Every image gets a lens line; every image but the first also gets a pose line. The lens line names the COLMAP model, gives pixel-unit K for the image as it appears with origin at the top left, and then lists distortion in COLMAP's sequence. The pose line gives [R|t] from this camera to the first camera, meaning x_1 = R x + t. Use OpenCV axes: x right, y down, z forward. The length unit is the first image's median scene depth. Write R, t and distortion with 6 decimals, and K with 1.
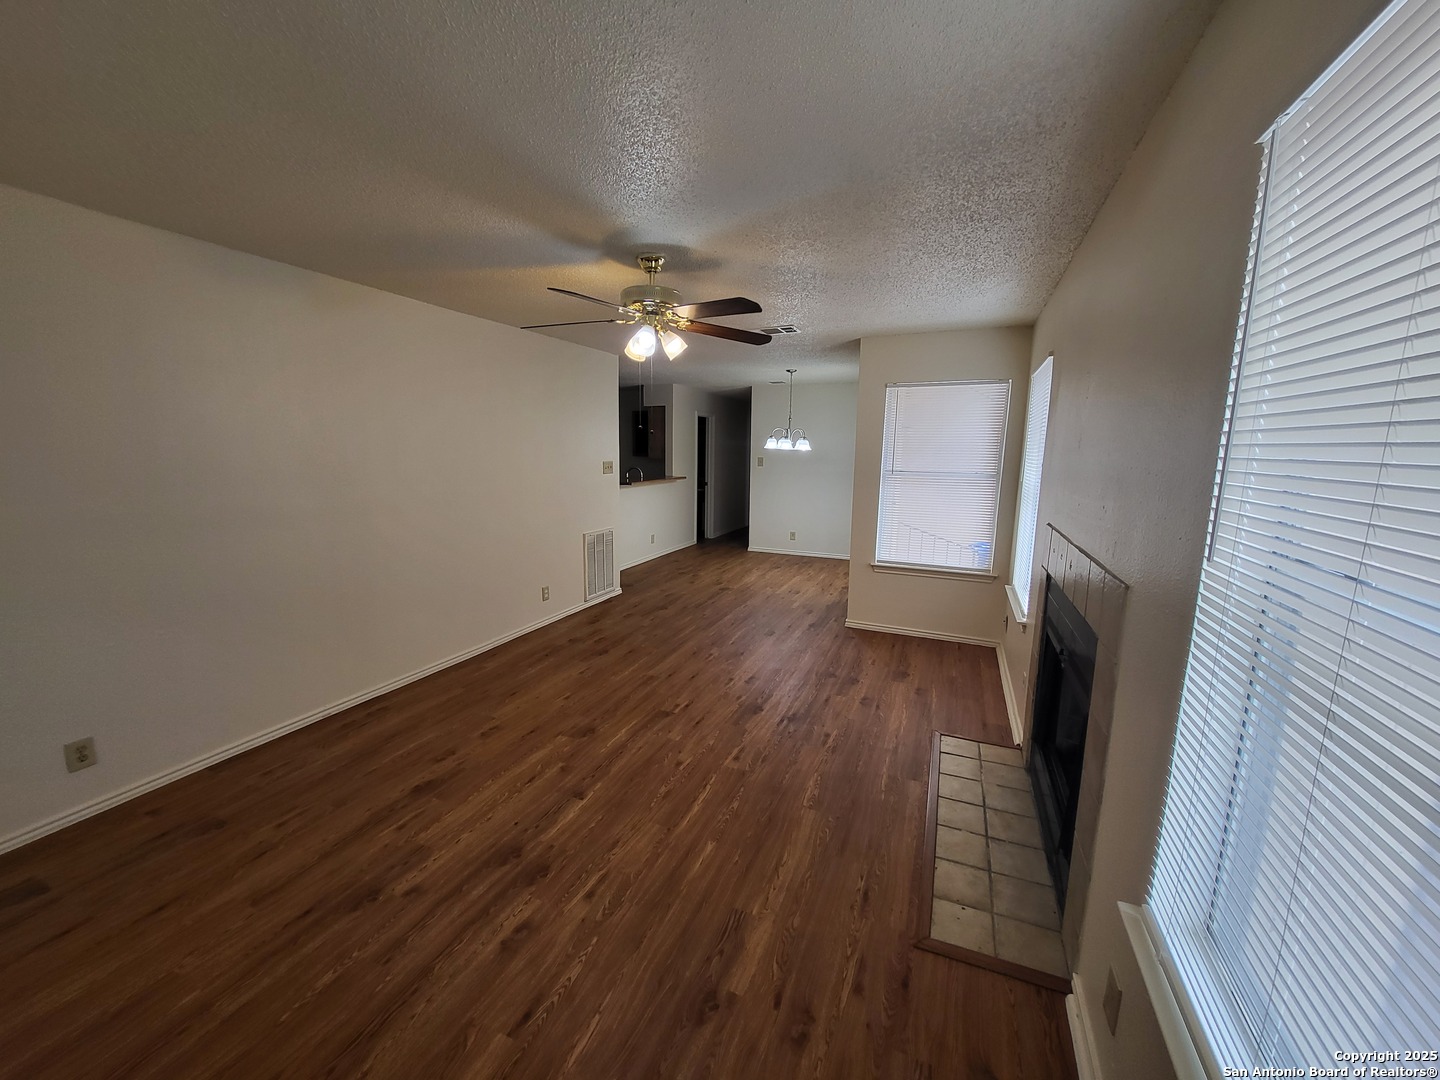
lens RADIAL K [[568.3, 0, 713.8], [0, 568.3, 539.3], [0, 0, 1]] dist [-0.001838, -0.000114]
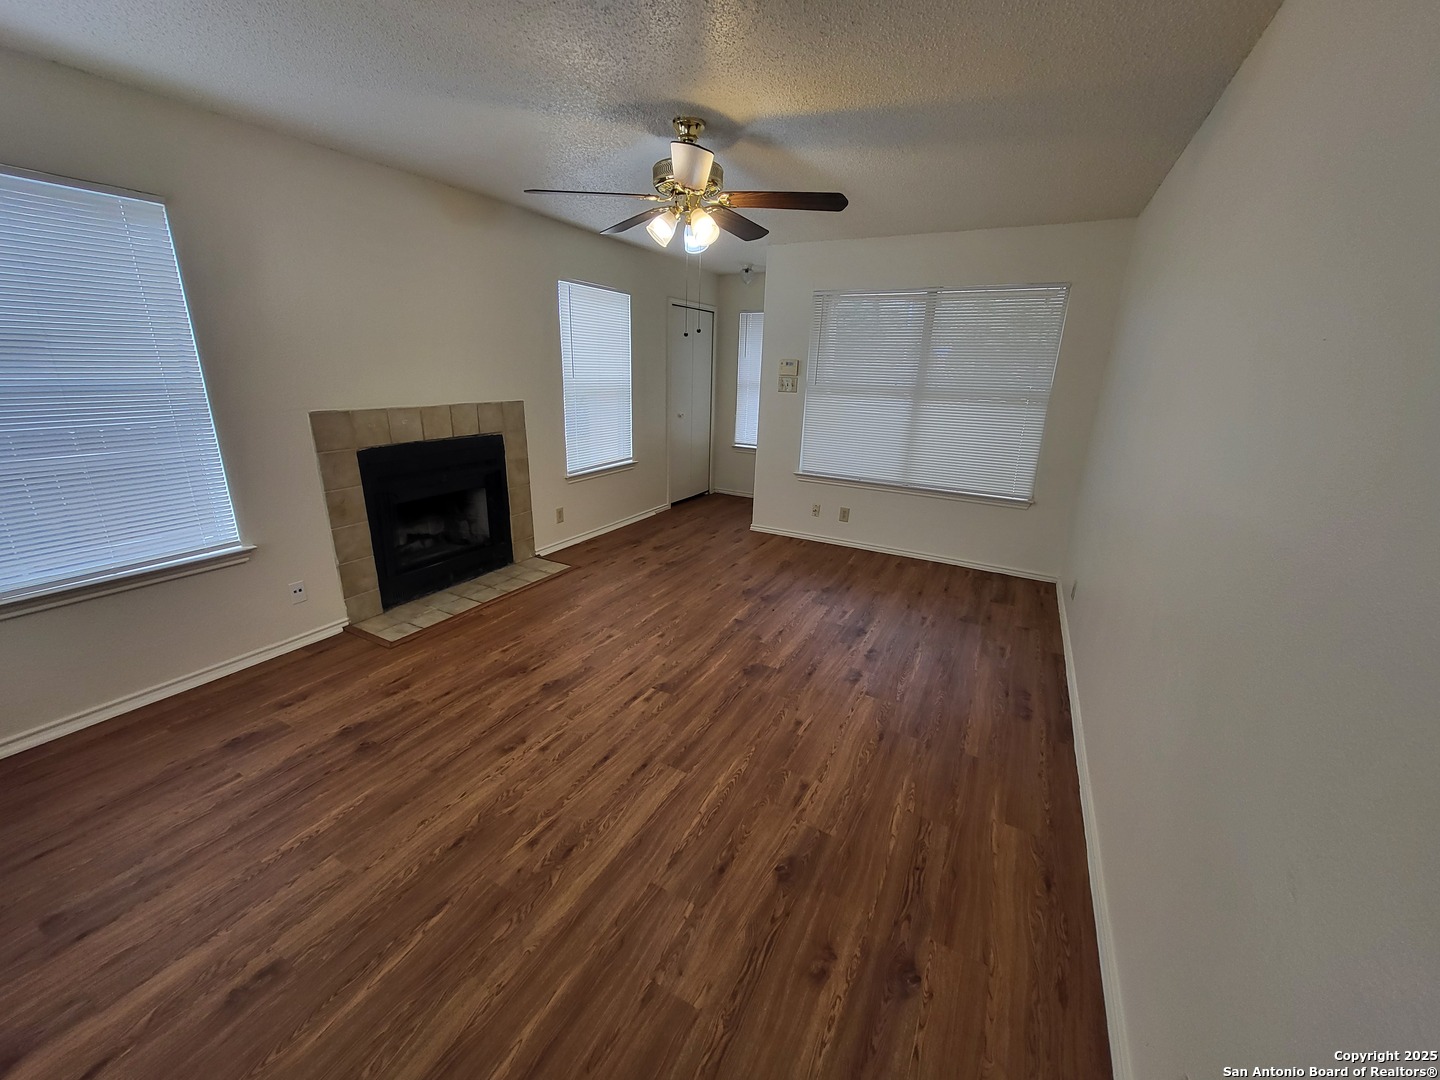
lens RADIAL K [[568.3, 0, 709.9], [0, 568.3, 539.8], [0, 0, 1]] dist [-0.001838, -0.000114]
pose [[-0.994571, -0.067492, 0.079208, -0.203617], [-0.025703, 0.896897, 0.441492, -0.252717], [-0.100839, 0.437059, -0.893762, 1.656506]]
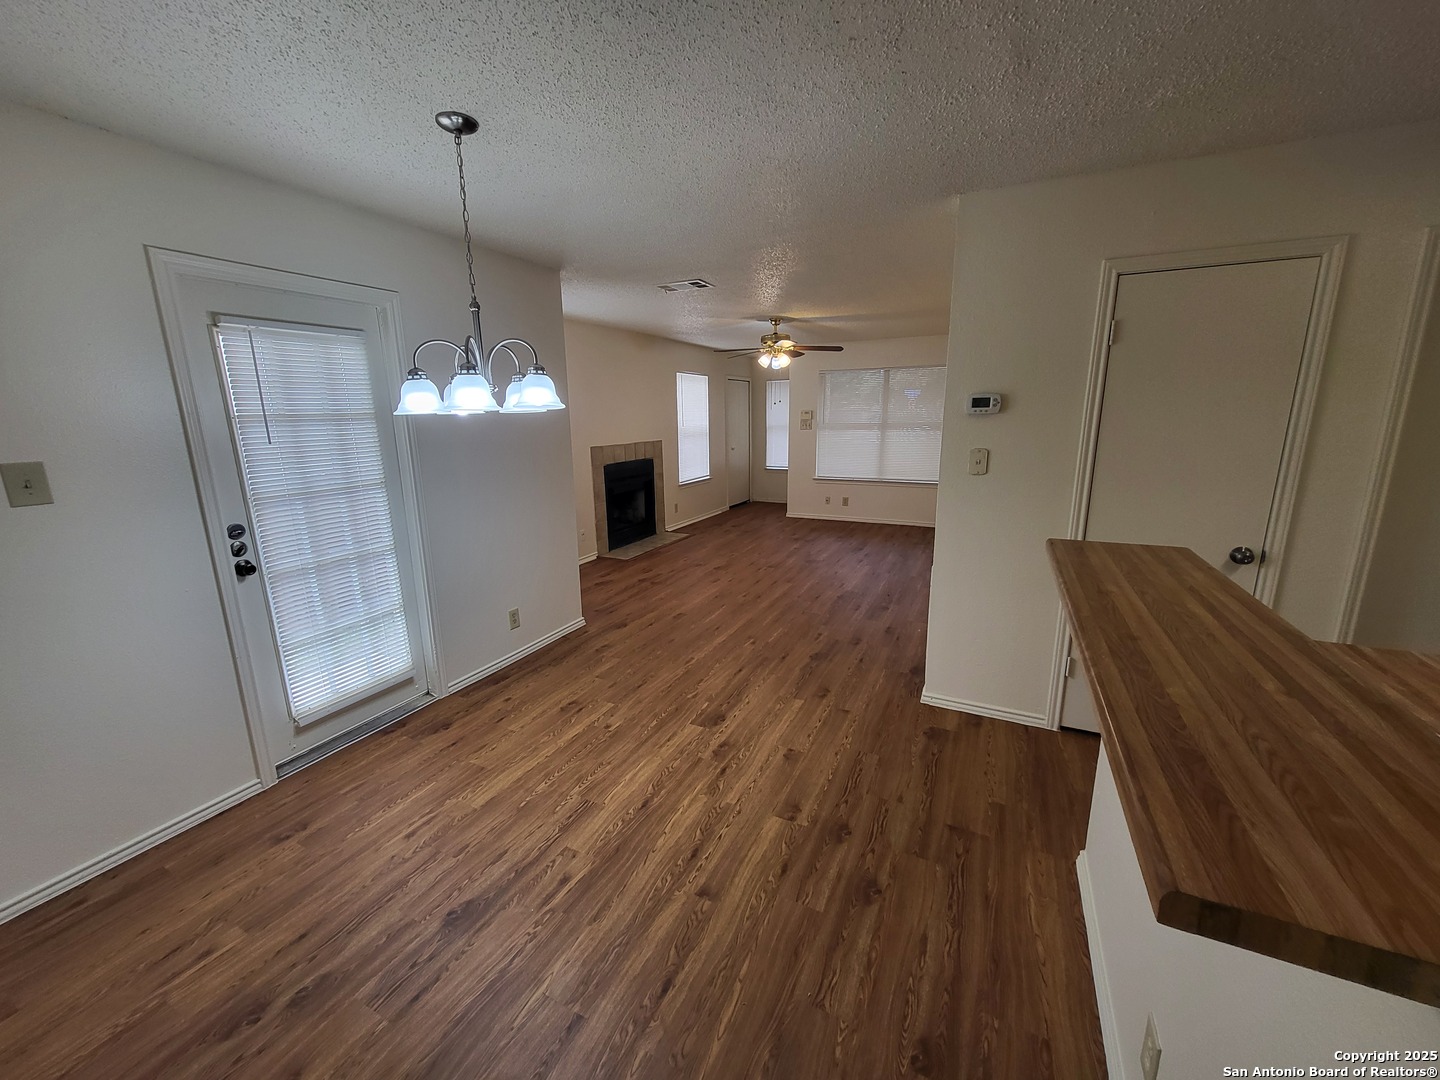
lens RADIAL K [[568.3, 0, 713.0], [0, 568.3, 541.7], [0, 0, 1]] dist [-0.001838, -0.000114]
pose [[-0.998069, -0.013636, 0.060597, -0.013002], [0.009875, 0.928358, 0.371556, -0.416574], [-0.061322, 0.371437, -0.926431, 2.627146]]
